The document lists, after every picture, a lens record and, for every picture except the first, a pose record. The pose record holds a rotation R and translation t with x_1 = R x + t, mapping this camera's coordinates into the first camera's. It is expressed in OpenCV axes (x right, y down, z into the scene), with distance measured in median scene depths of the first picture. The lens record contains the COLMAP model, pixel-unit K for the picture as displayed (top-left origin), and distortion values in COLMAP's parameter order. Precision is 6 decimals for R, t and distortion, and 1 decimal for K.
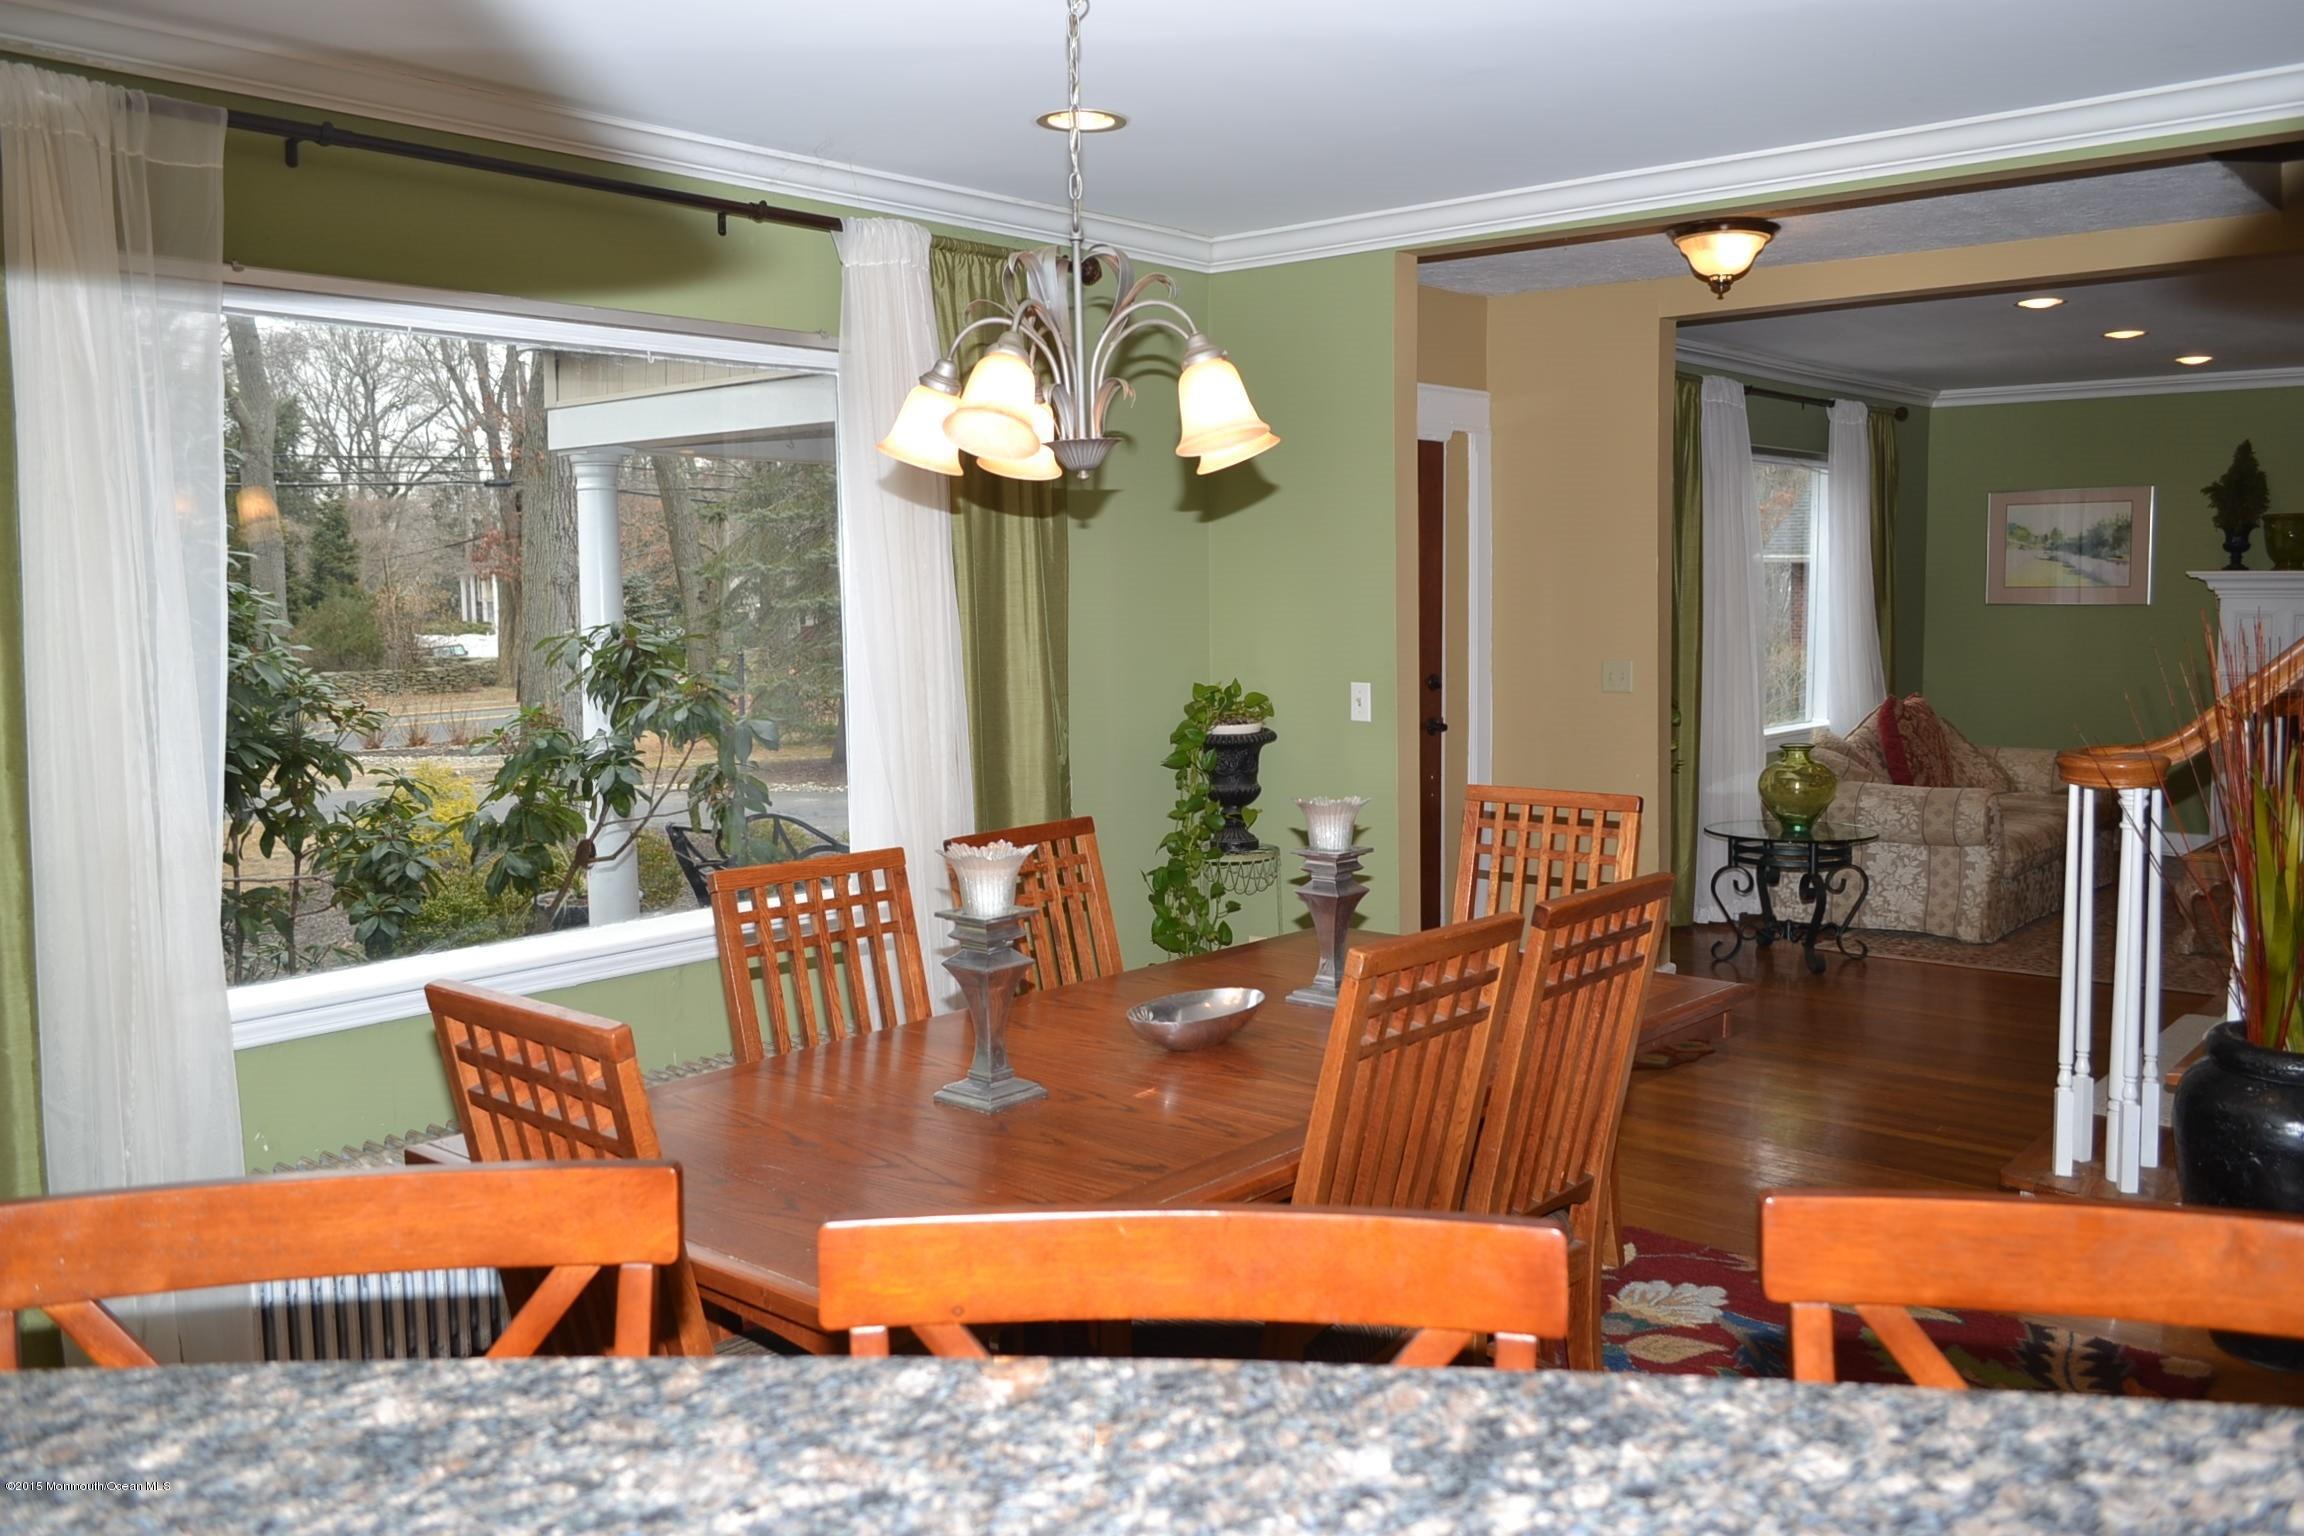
lens RADIAL K [[1819.3, 0, 1156.9], [0, 1819.3, 728.4], [0, 0, 1]] dist [-0.007211, -0.008200]
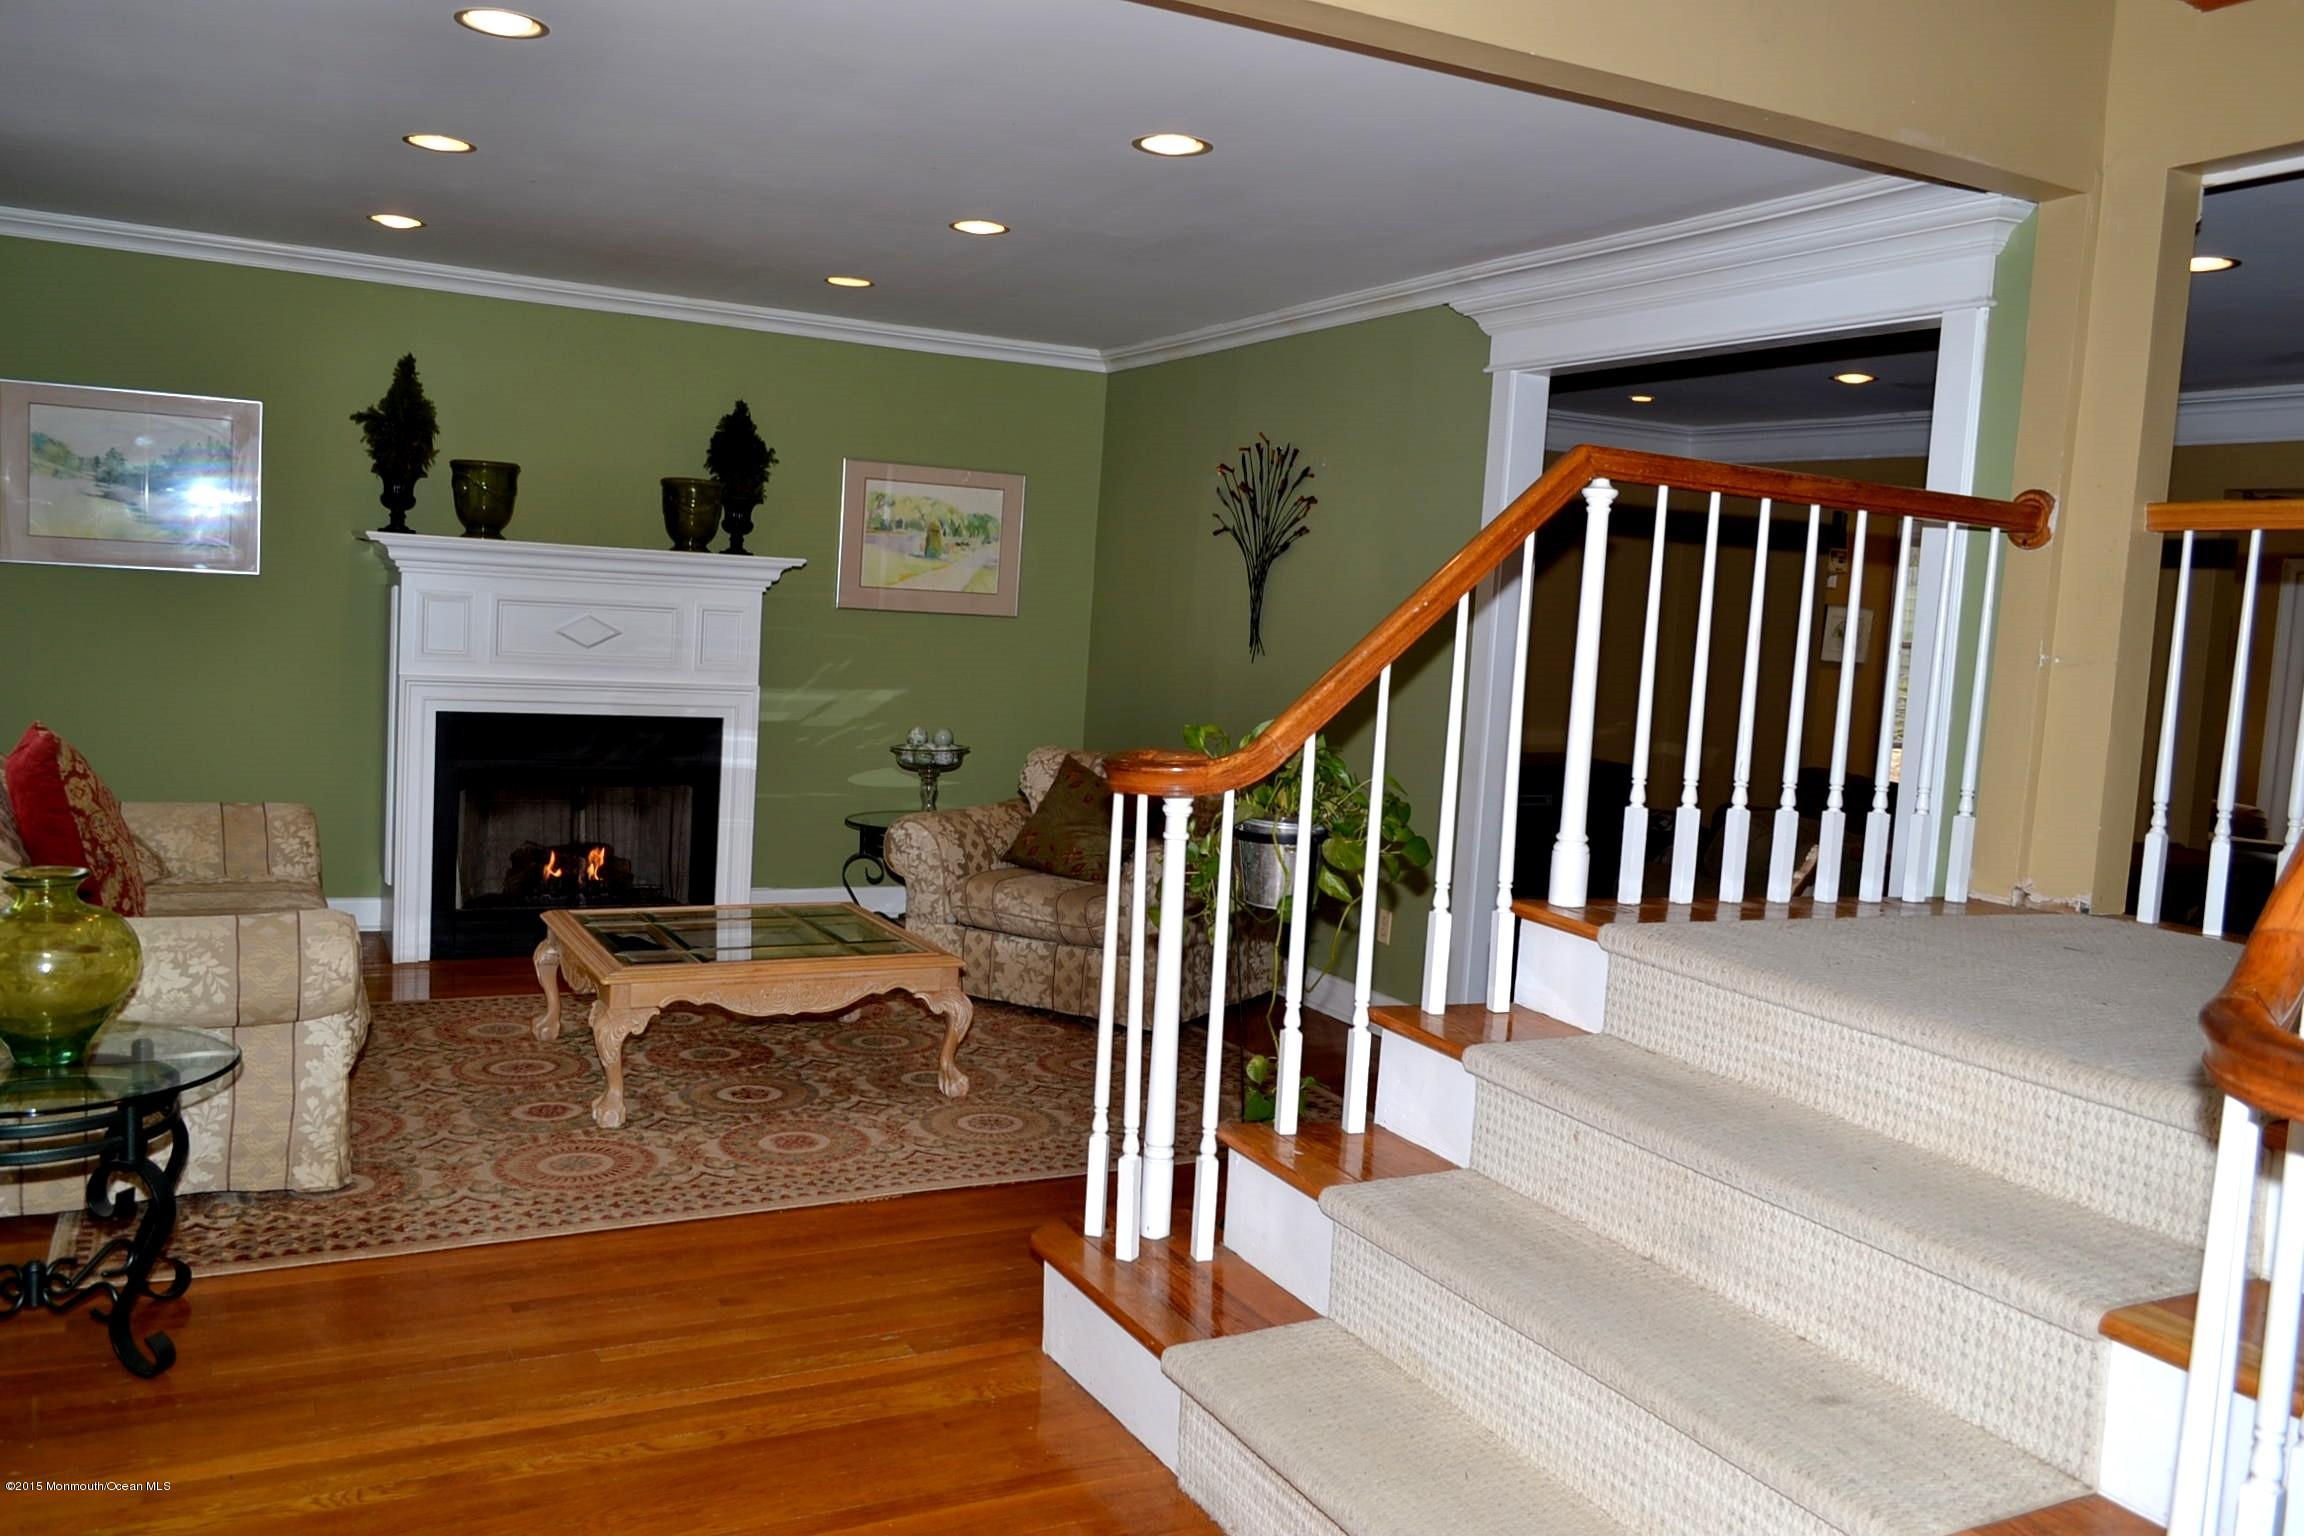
lens RADIAL K [[1819.3, 0, 1156.9], [0, 1819.3, 728.4], [0, 0, 1]] dist [-0.007211, -0.008200]
pose [[0.365000, -0.035101, 0.930345, 0.029209], [0.014072, 0.999383, 0.032184, -0.028748], [-0.930901, 0.001345, 0.365269, 0.455791]]
